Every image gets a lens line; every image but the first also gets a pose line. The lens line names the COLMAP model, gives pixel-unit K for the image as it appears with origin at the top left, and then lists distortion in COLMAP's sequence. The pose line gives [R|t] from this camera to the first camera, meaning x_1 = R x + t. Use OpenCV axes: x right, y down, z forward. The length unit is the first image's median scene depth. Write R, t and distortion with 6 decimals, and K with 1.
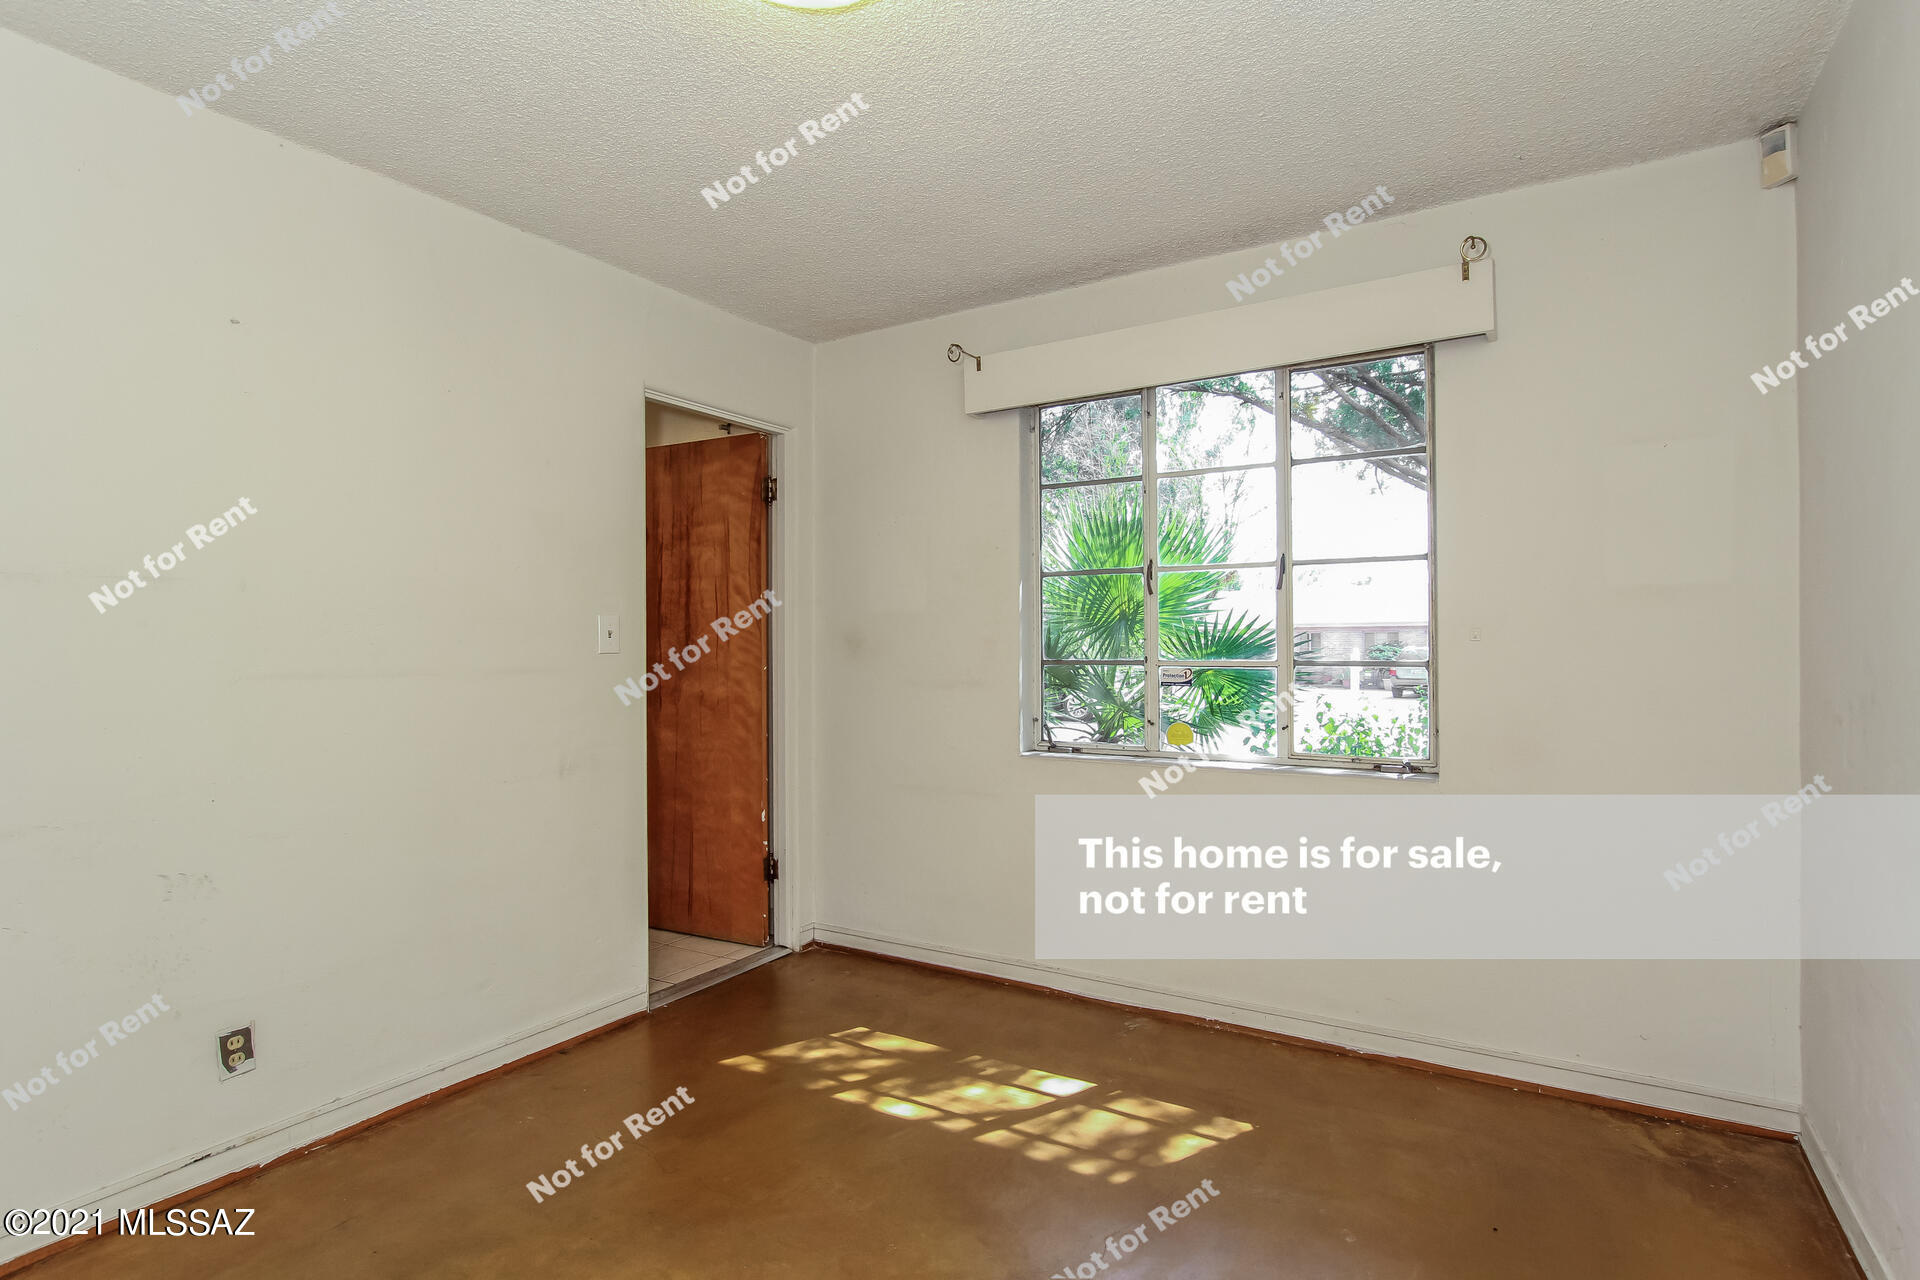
lens RADIAL K [[969.3, 0, 961.1], [0, 969.3, 652.5], [0, 0, 1]] dist [-0.023790, 0.000434]
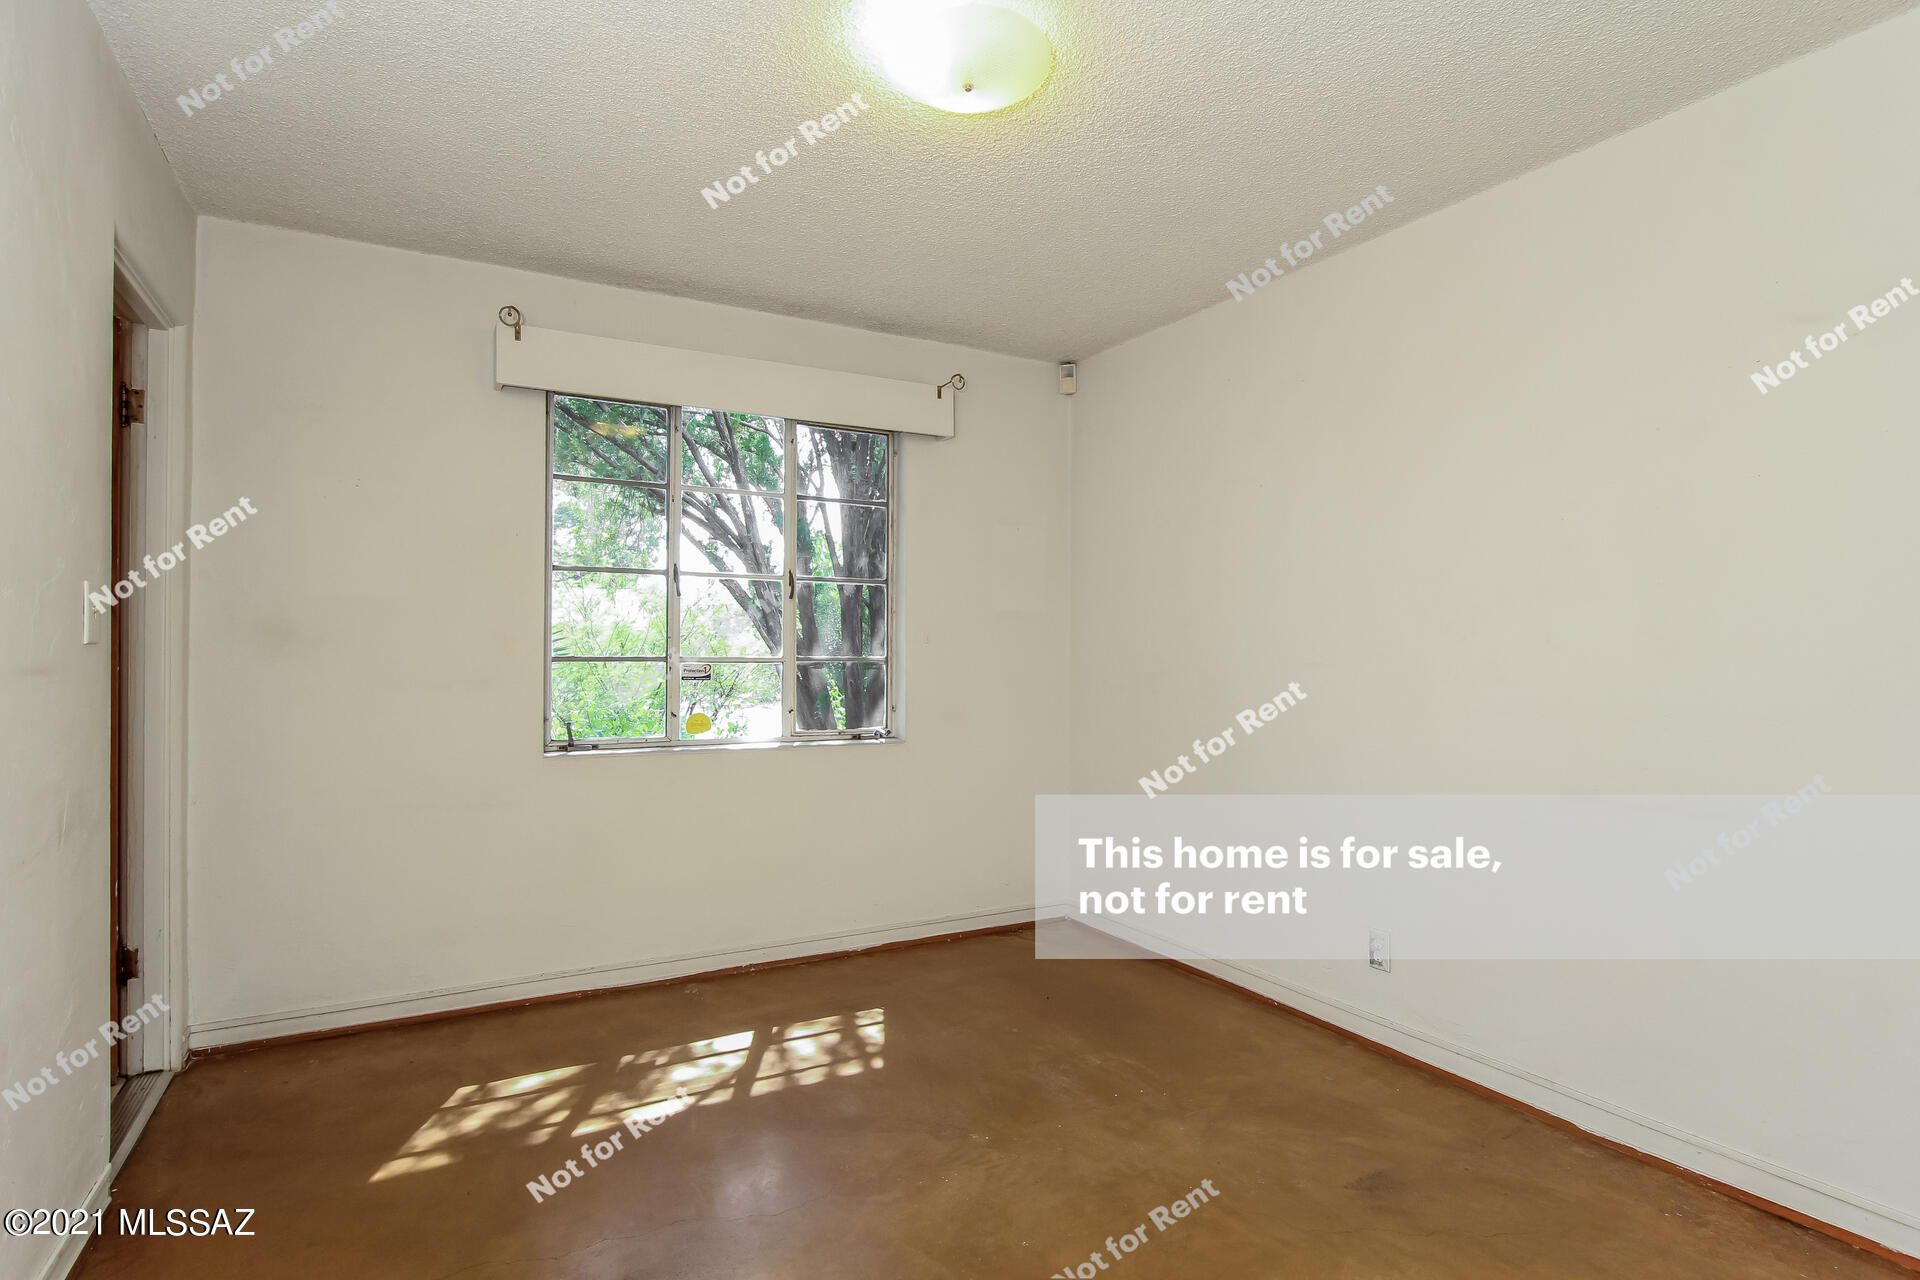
lens RADIAL K [[969.3, 0, 961.1], [0, 969.3, 652.5], [0, 0, 1]] dist [-0.023790, 0.000434]
pose [[0.468600, 0.012315, 0.883324, -0.745091], [-0.001026, 0.999910, -0.013397, 0.022898], [-0.883410, 0.005372, 0.468571, 0.259345]]
